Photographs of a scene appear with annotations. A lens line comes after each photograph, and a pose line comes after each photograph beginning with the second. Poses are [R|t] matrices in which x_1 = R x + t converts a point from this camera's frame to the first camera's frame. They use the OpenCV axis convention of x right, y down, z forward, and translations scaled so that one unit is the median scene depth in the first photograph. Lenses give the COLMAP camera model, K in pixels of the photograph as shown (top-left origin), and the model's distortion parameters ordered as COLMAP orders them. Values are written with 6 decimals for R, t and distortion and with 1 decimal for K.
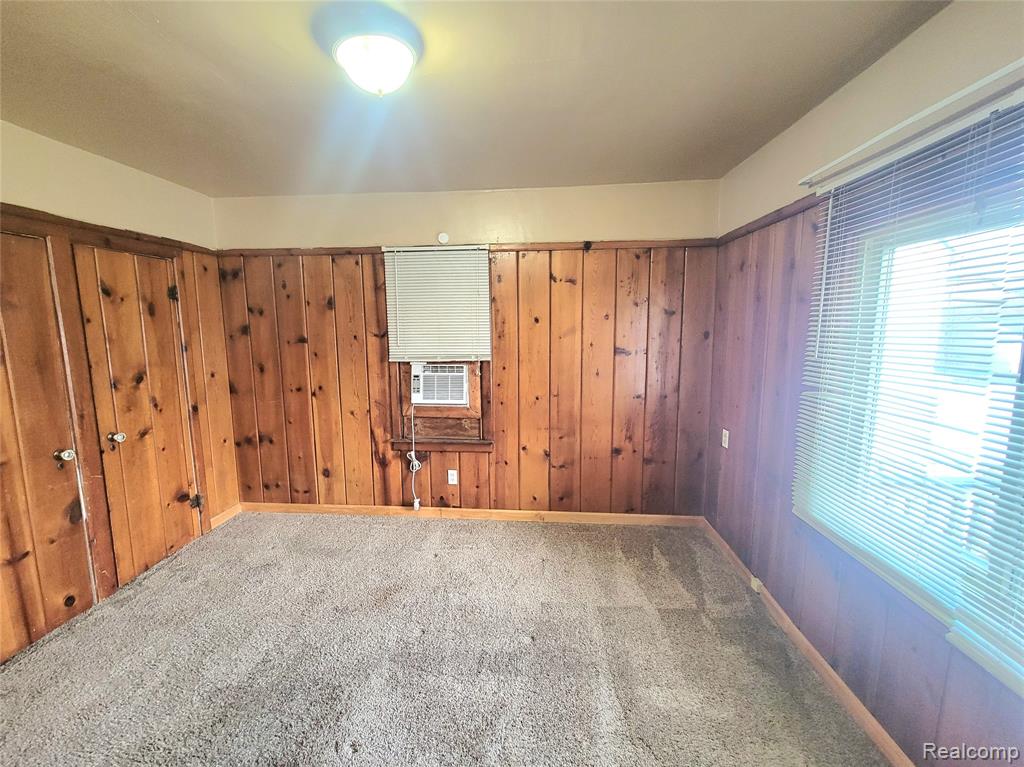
lens RADIAL K [[414.4, 0, 512.2], [0, 414.4, 383.1], [0, 0, 1]] dist [0.002593, -0.003286]
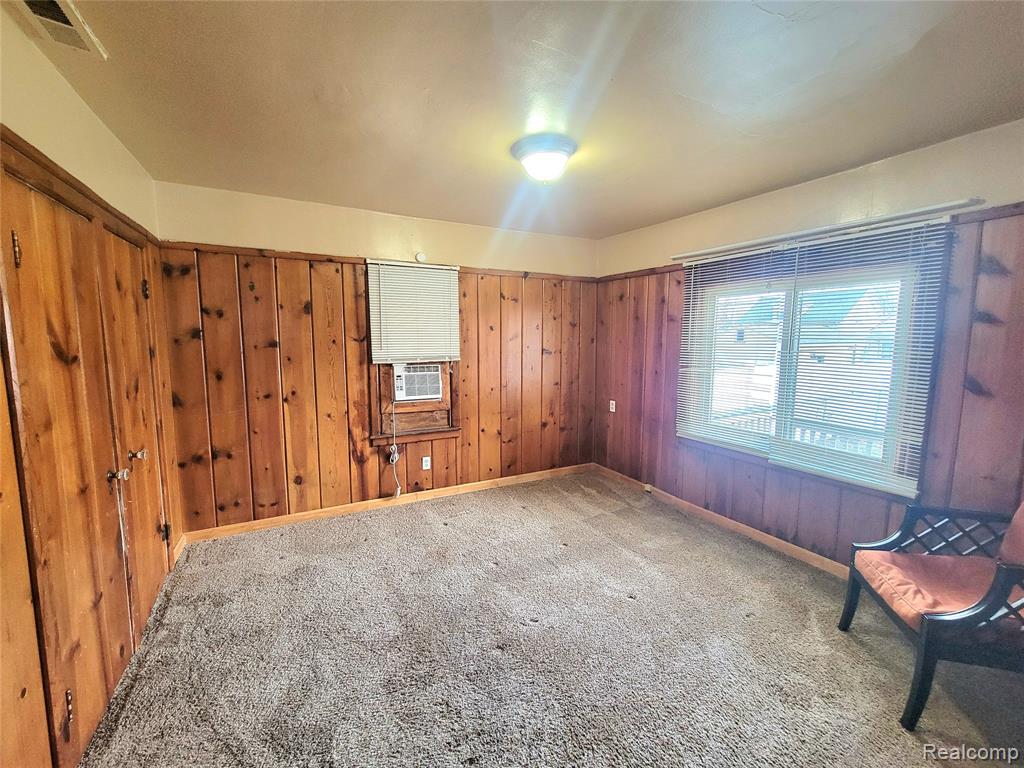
lens RADIAL K [[414.4, 0, 501.5], [0, 414.4, 384.6], [0, 0, 1]] dist [0.002593, -0.003286]
pose [[0.847879, -0.052937, 0.527540, -0.580653], [0.063906, 0.997953, -0.002570, 0.026651], [-0.526324, 0.035893, 0.849527, -0.097451]]
